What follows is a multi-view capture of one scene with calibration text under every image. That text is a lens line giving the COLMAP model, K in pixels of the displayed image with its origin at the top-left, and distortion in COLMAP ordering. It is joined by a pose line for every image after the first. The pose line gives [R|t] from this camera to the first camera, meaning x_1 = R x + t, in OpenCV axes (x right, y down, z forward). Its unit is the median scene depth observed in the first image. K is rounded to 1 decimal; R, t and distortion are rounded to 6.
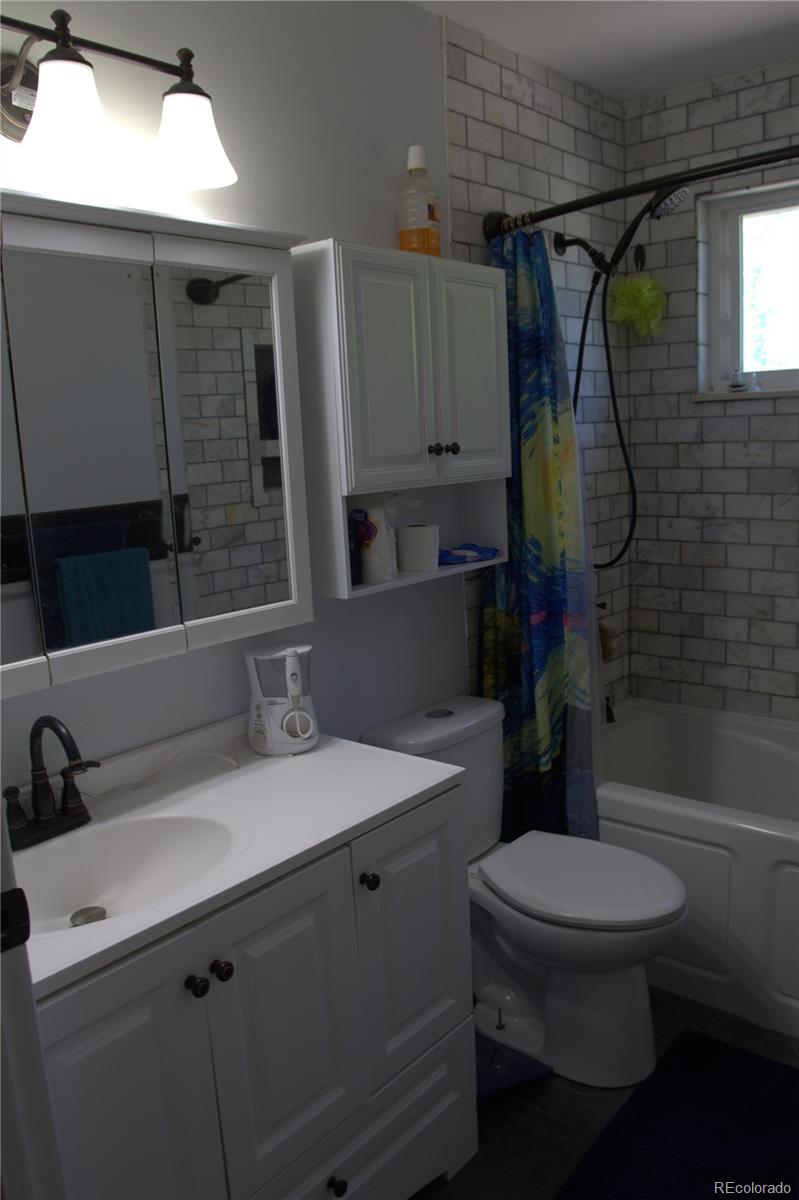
lens RADIAL K [[978.8, 0, 439.0], [0, 978.8, 599.2], [0, 0, 1]] dist [-0.089880, -0.000492]
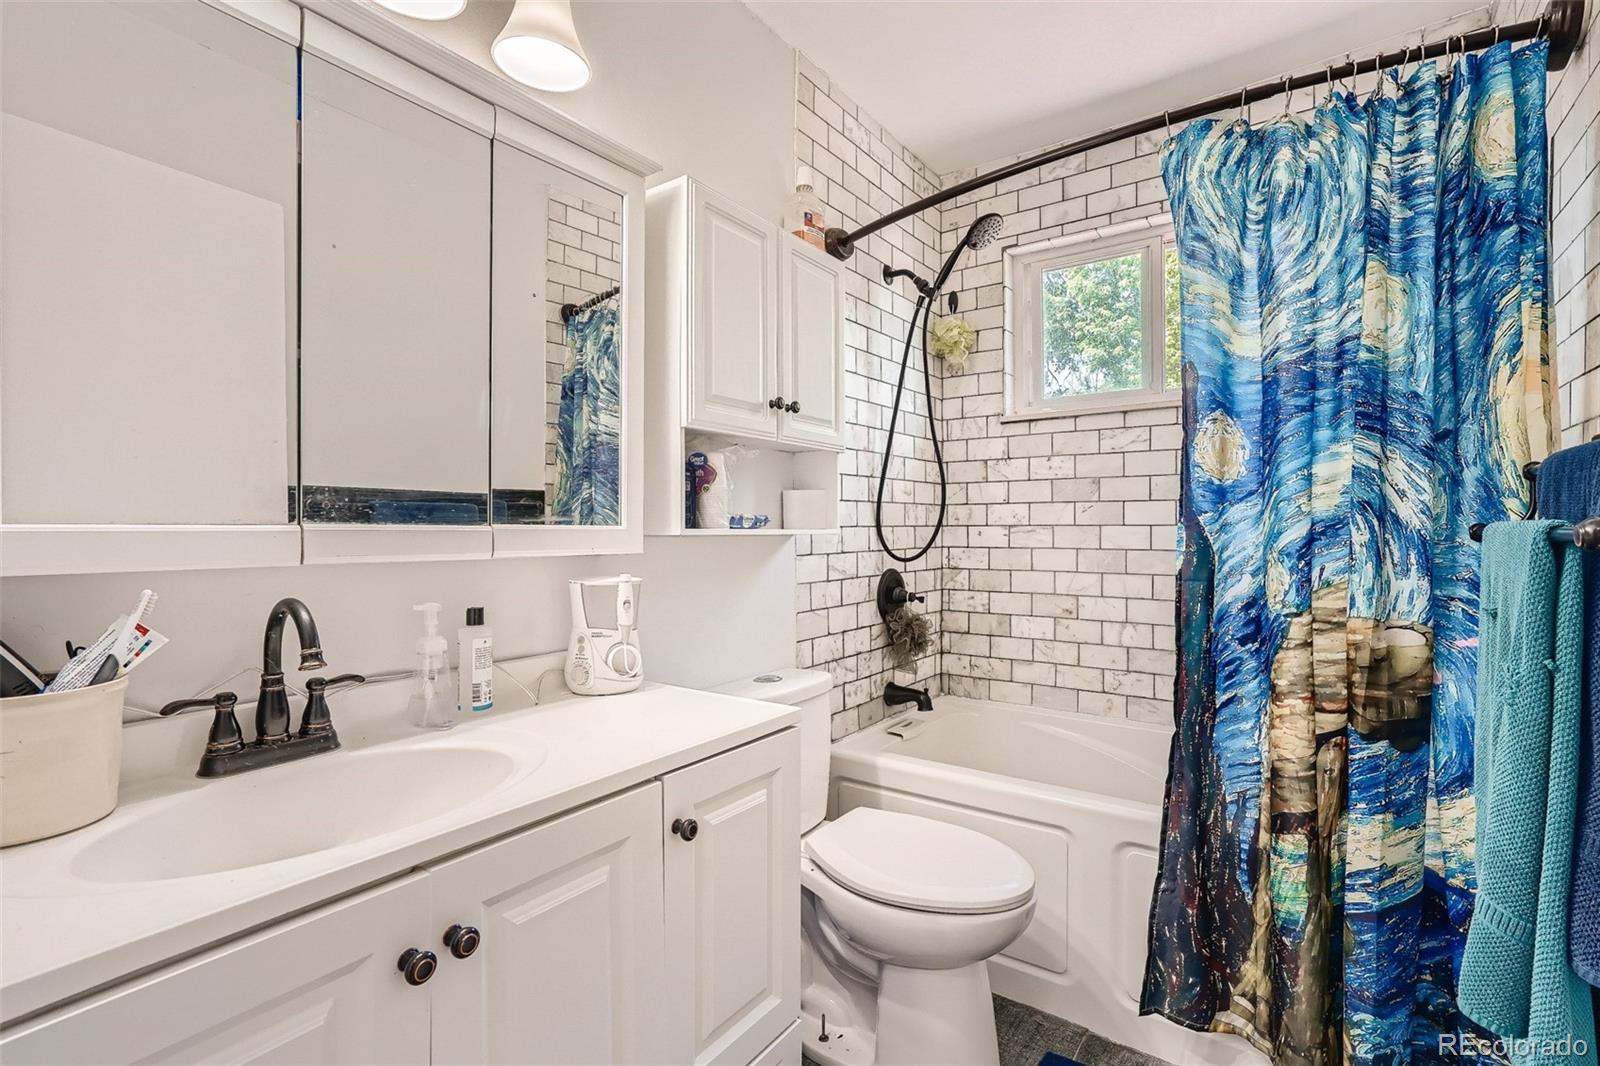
lens RADIAL K [[747.5, 0, 807.7], [0, 747.5, 521.2], [0, 0, 1]] dist [-0.002624, 0.000032]
pose [[0.997516, 0.040711, 0.057477, -0.011018], [-0.028889, 0.980718, -0.193281, 0.115930], [-0.064238, 0.191141, 0.979458, 0.247840]]
